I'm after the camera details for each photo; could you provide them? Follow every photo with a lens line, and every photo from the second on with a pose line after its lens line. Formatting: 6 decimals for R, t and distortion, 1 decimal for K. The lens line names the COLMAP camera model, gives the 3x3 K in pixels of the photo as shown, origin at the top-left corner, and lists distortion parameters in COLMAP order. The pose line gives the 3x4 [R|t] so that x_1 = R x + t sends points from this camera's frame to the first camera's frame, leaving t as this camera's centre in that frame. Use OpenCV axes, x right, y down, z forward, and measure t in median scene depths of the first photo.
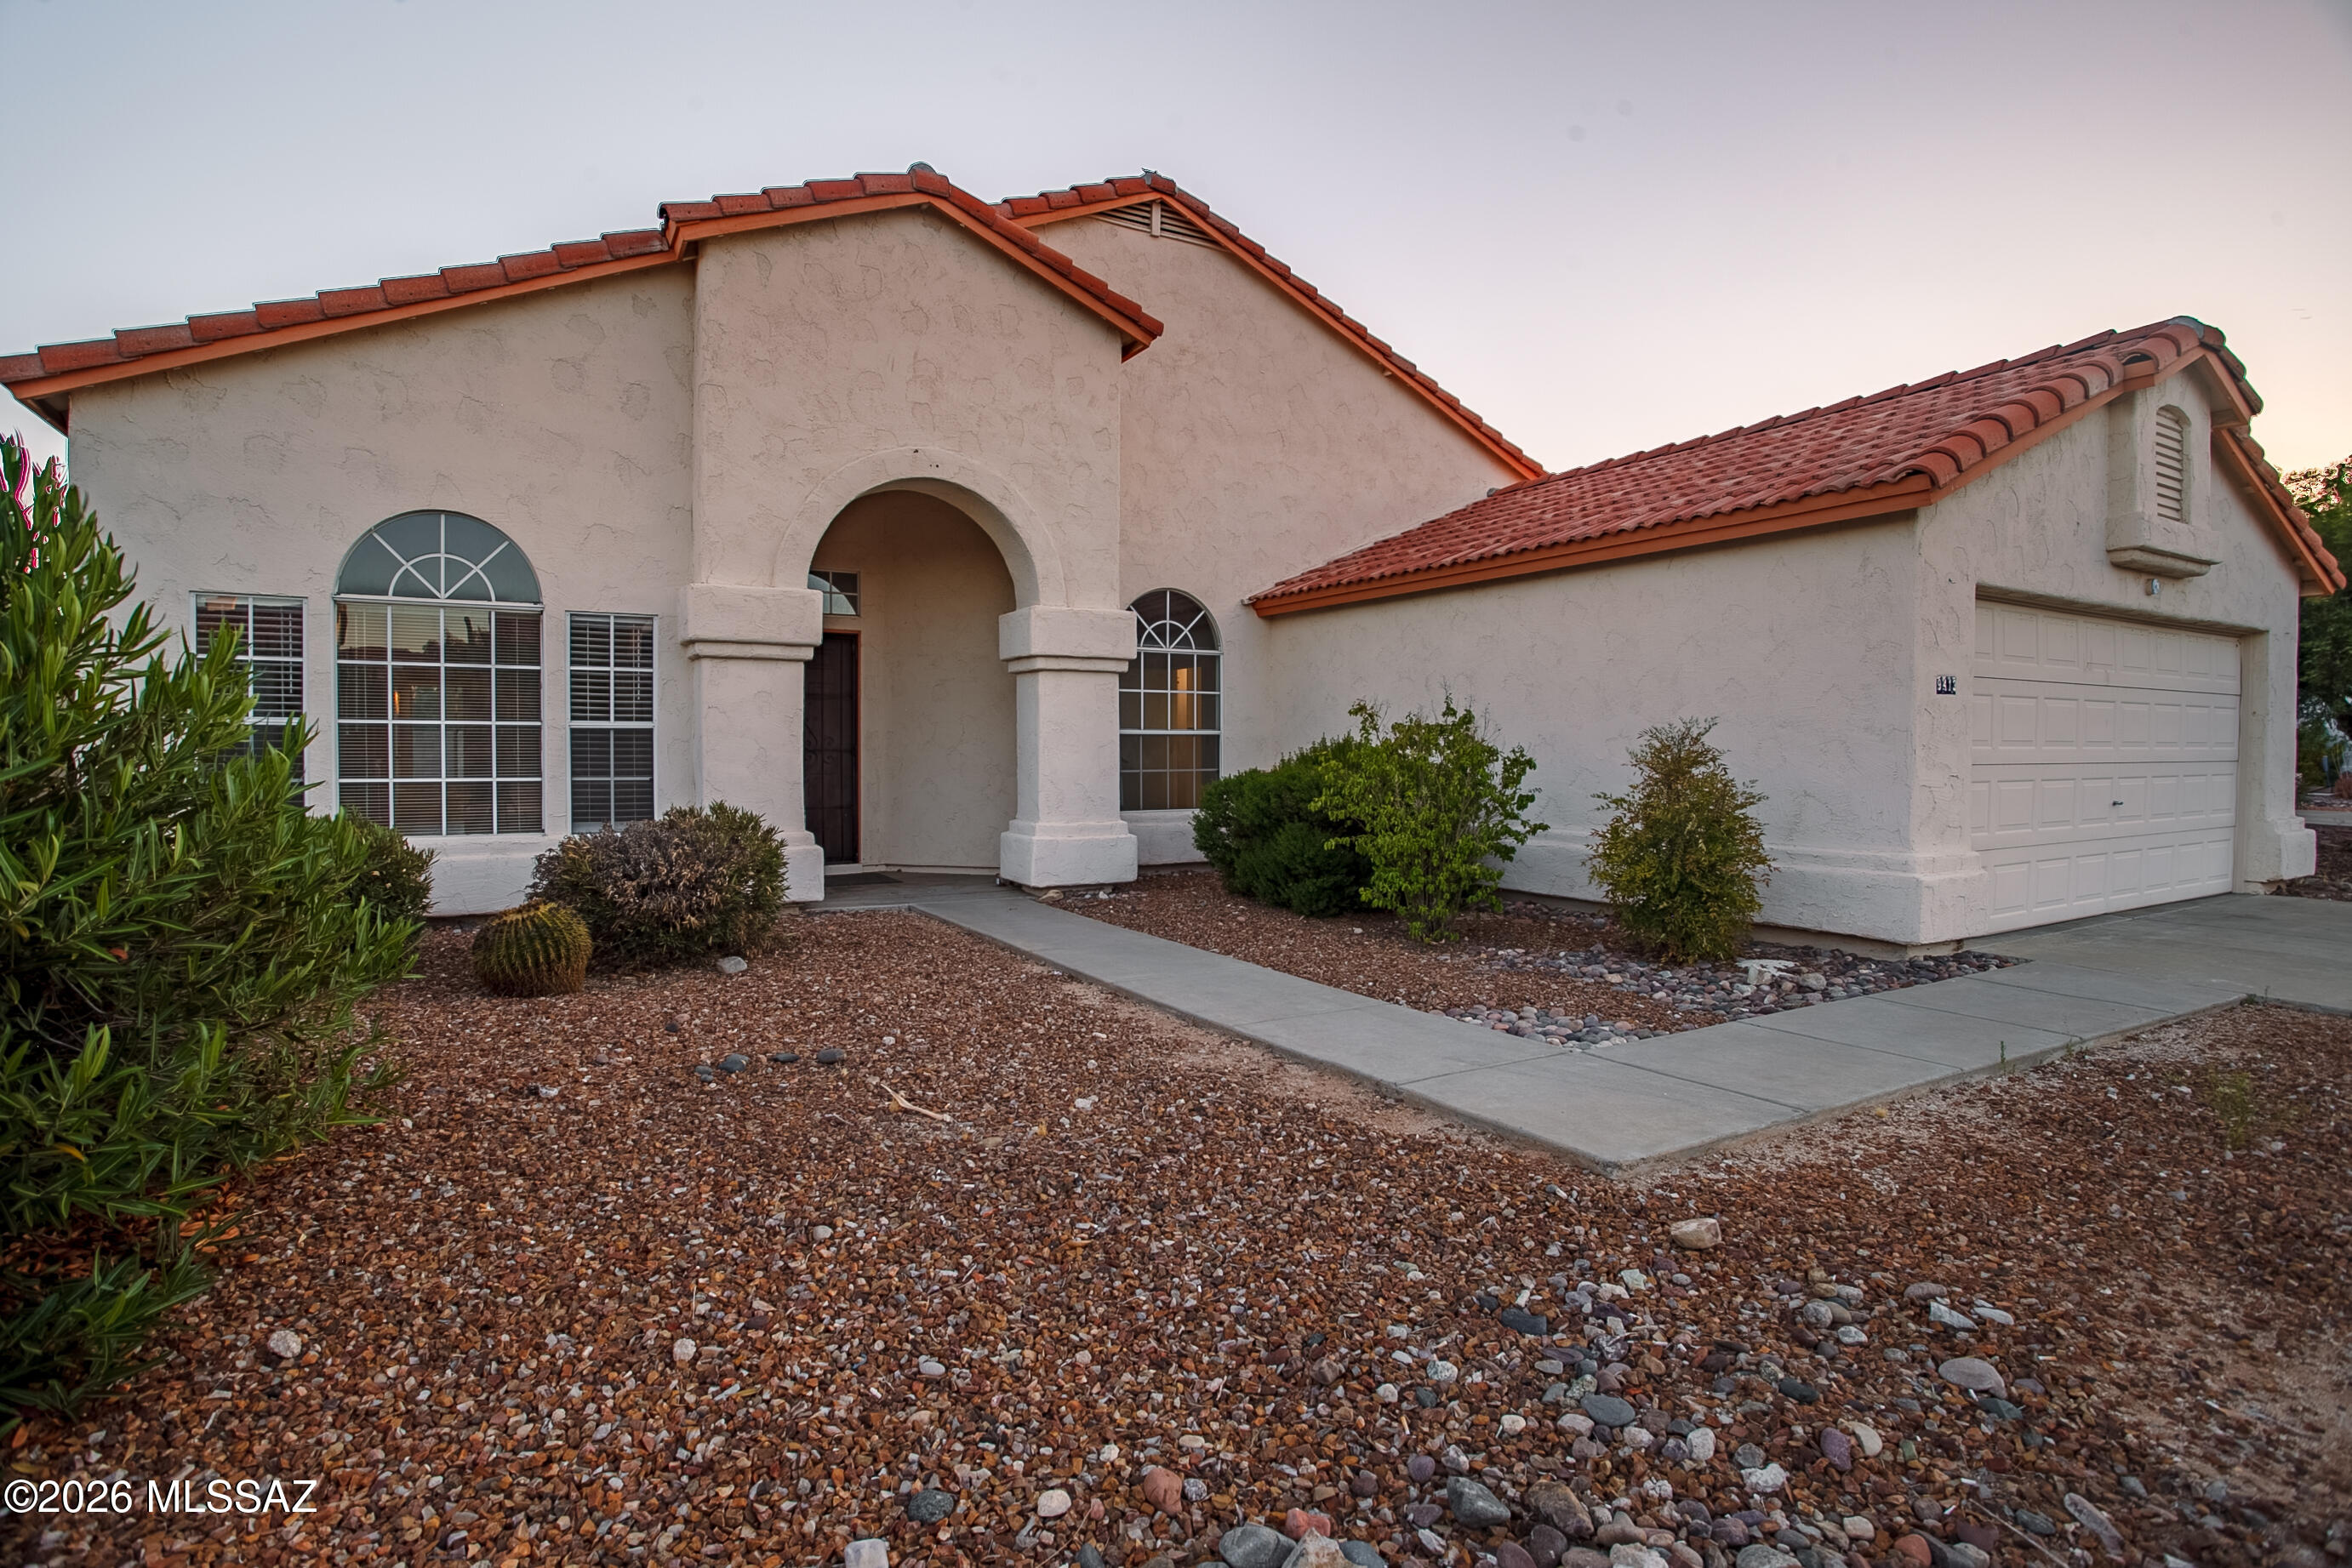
lens RADIAL K [[1158.5, 0, 1162.1], [0, 1158.5, 774.0], [0, 0, 1]] dist [-0.049927, 0.001321]
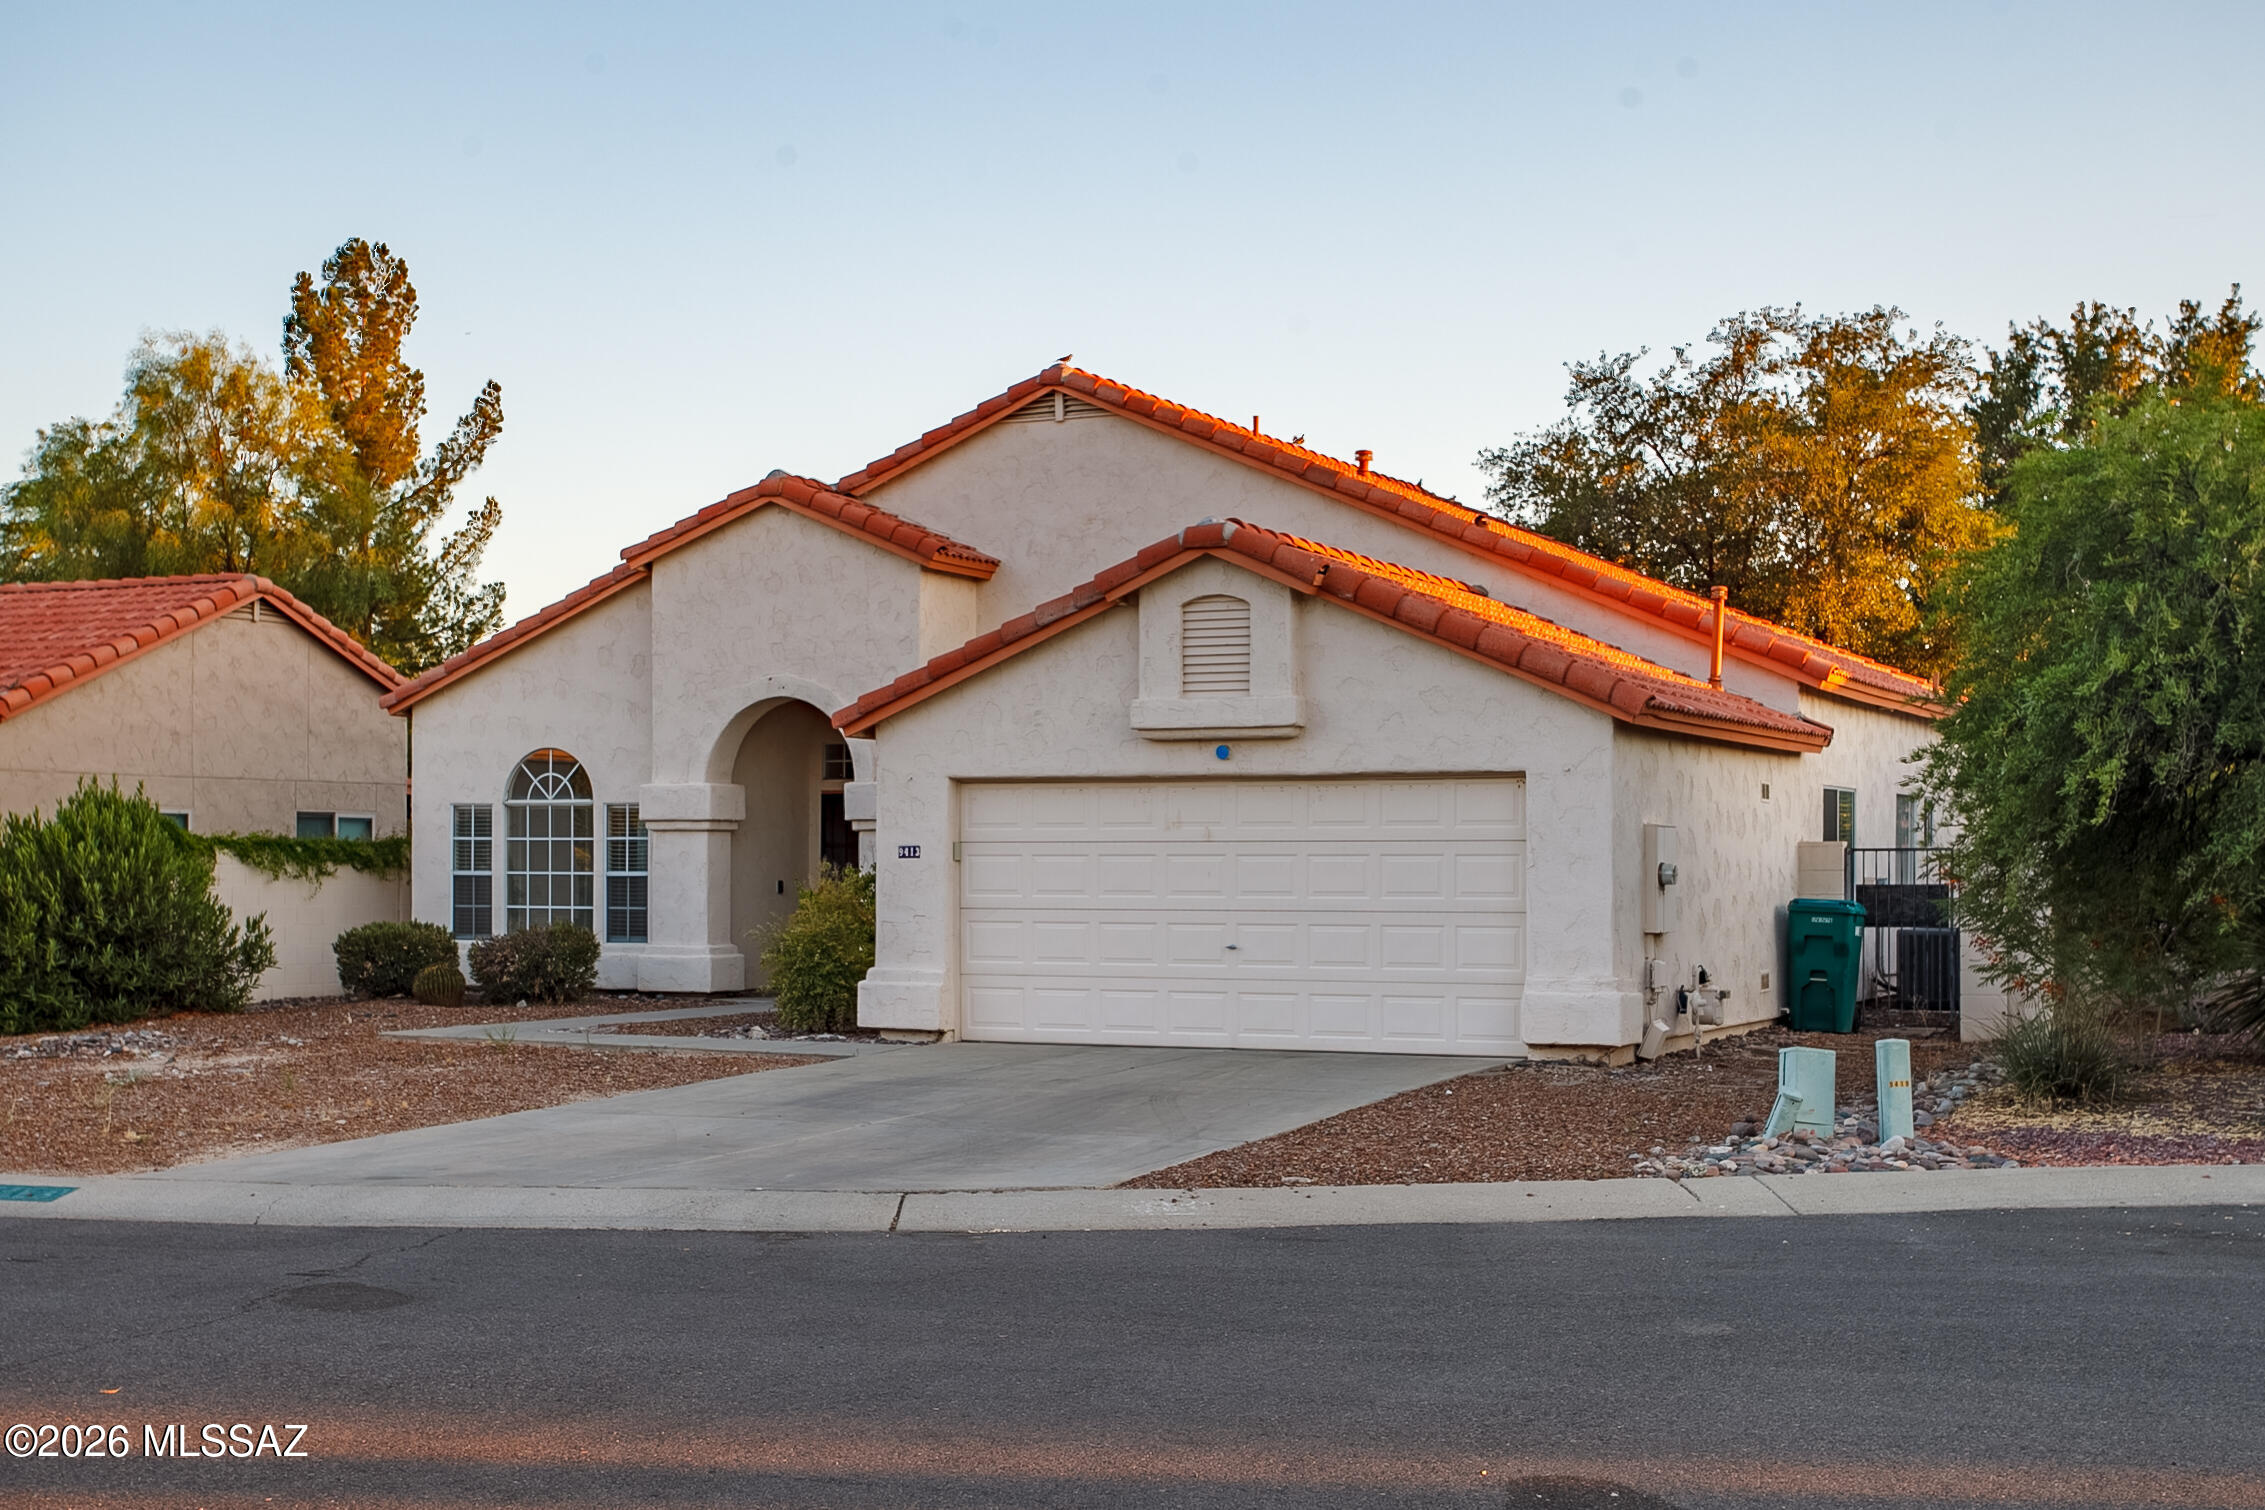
lens RADIAL K [[2935.2, 0, 1197.5], [0, 2935.2, 868.9], [0, 0, 1]] dist [-0.012939, -0.073660]
pose [[0.589936, 0.000758, -0.807450, 2.813846], [-0.019016, 0.999735, -0.012954, -0.011024], [0.807226, 0.022997, 0.589794, -0.646367]]
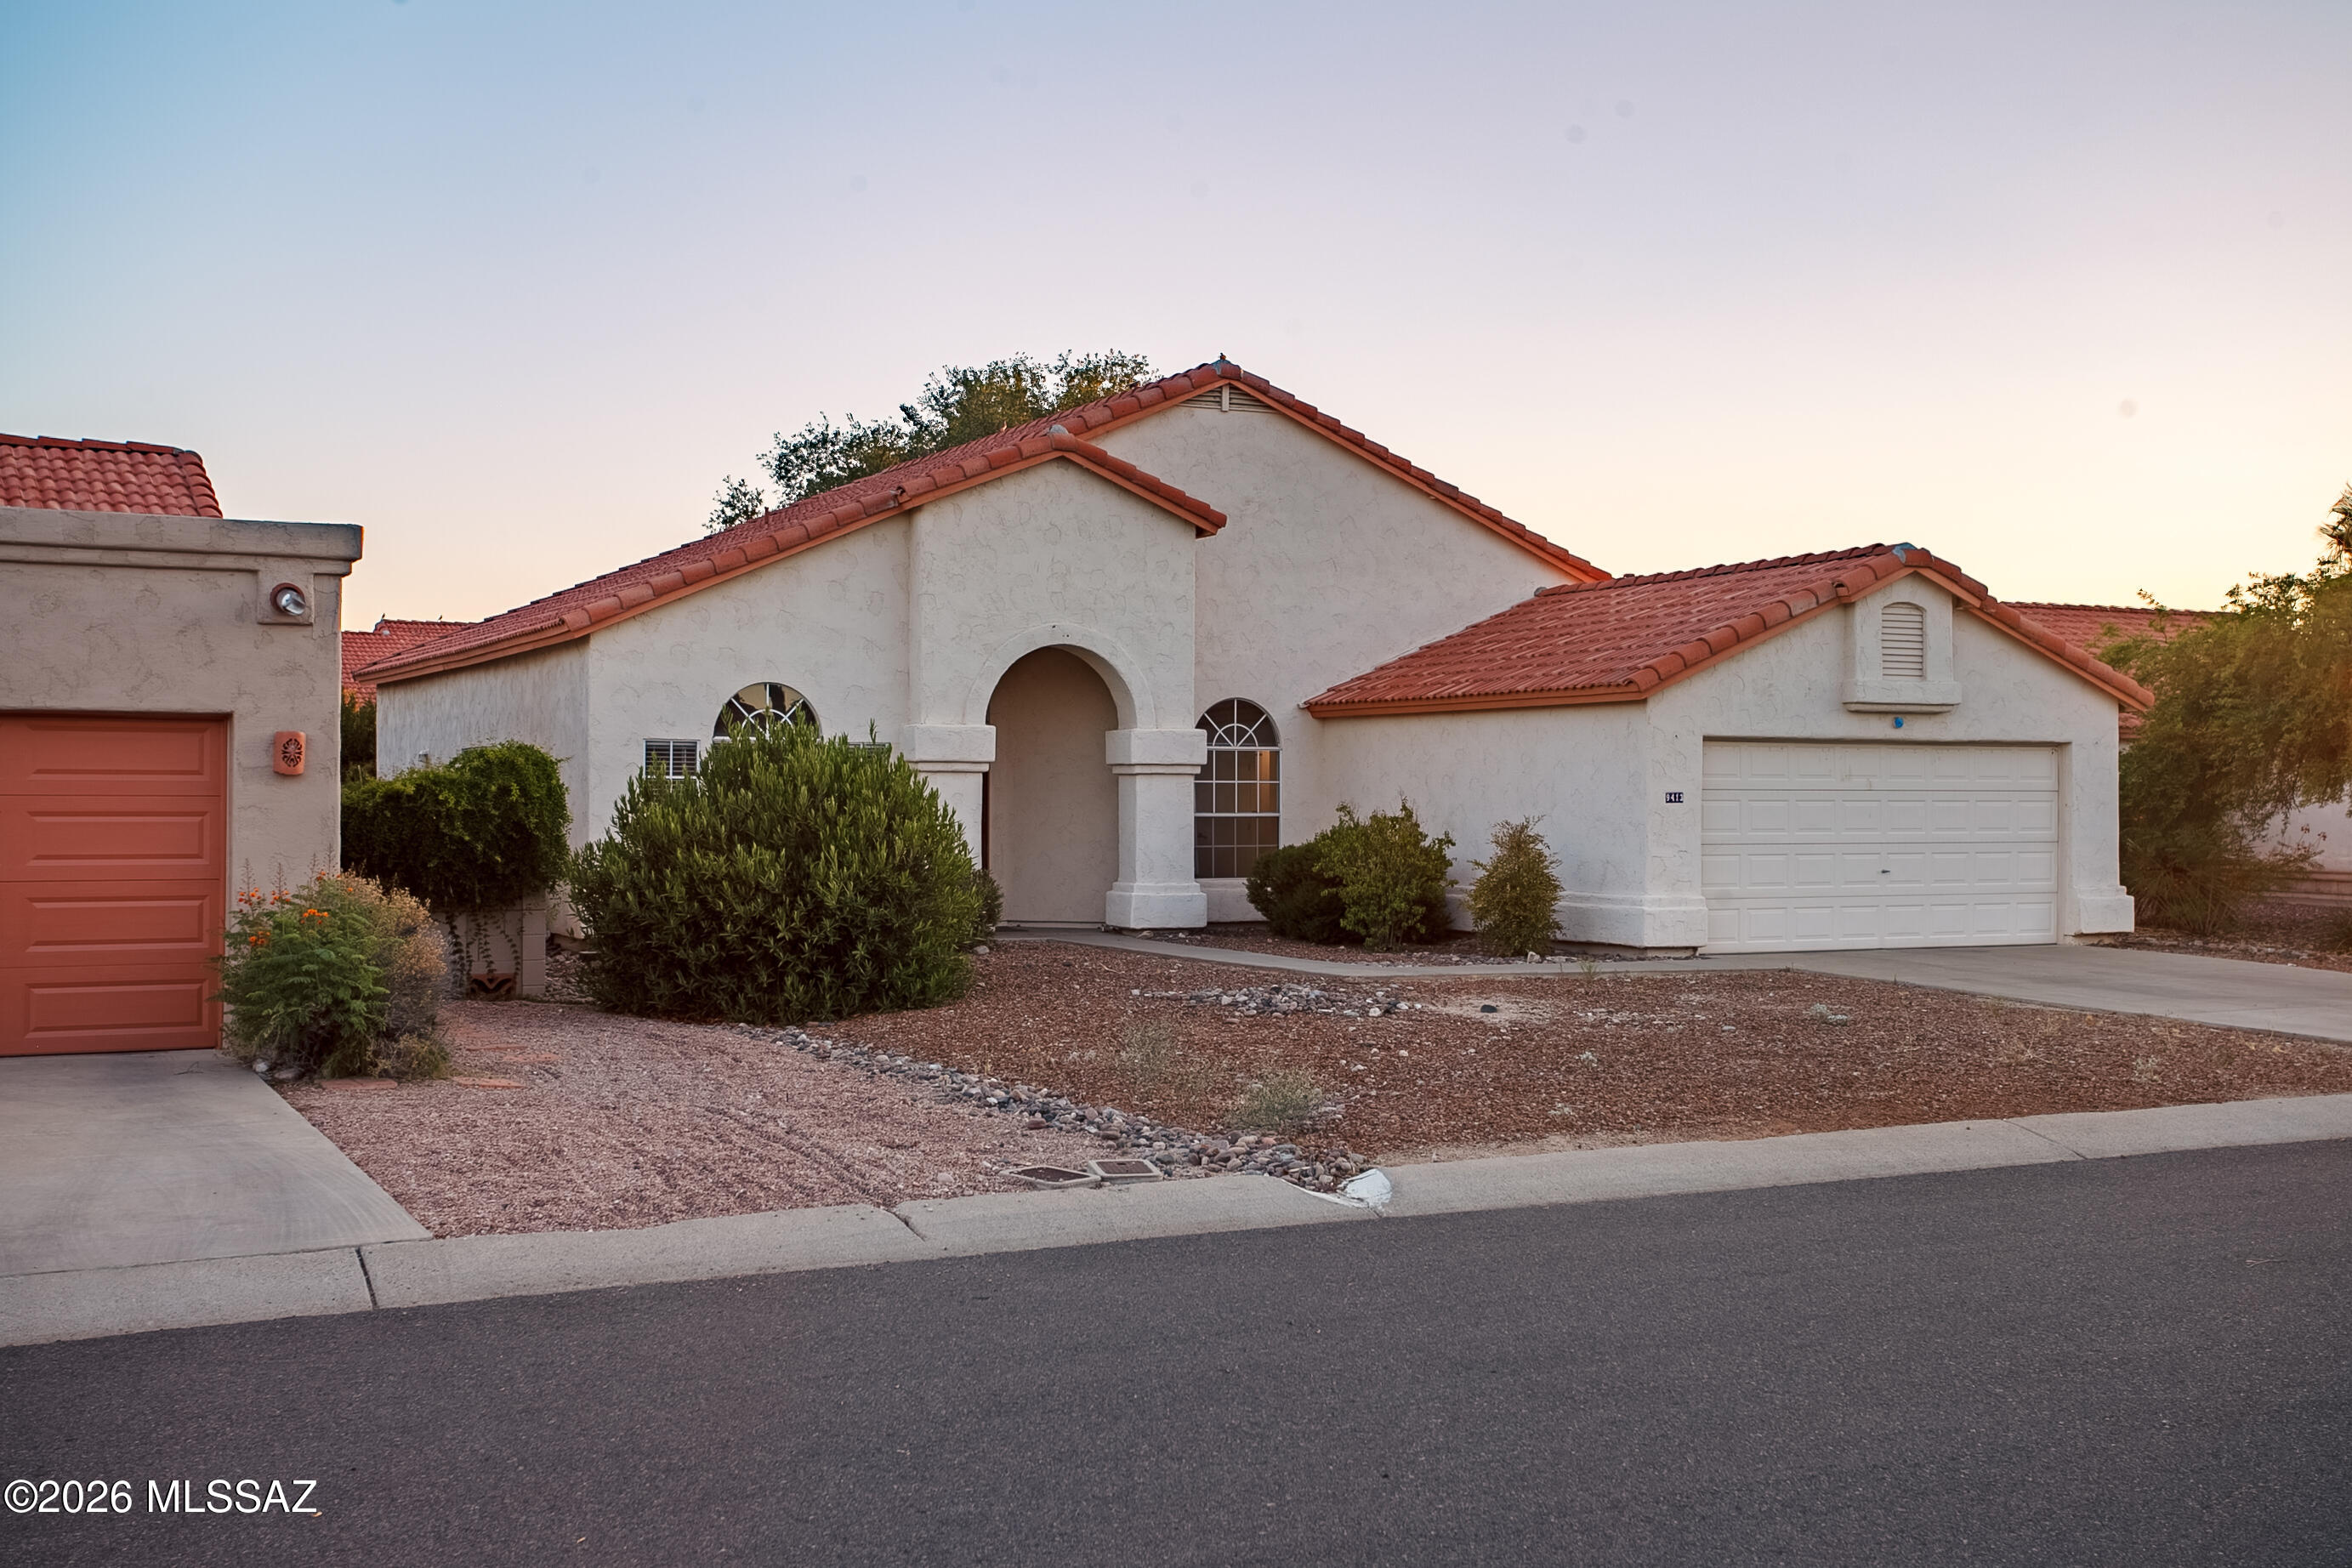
lens RADIAL K [[2538.7, 0, 1176.0], [0, 2538.7, 784.0], [0, 0, 1]] dist [0.034634, 0.020316]
pose [[0.998513, 0.001076, -0.054506, 0.109146], [-0.002645, 0.999584, -0.028726, 0.009848], [0.054452, 0.028827, 0.998100, -2.063242]]
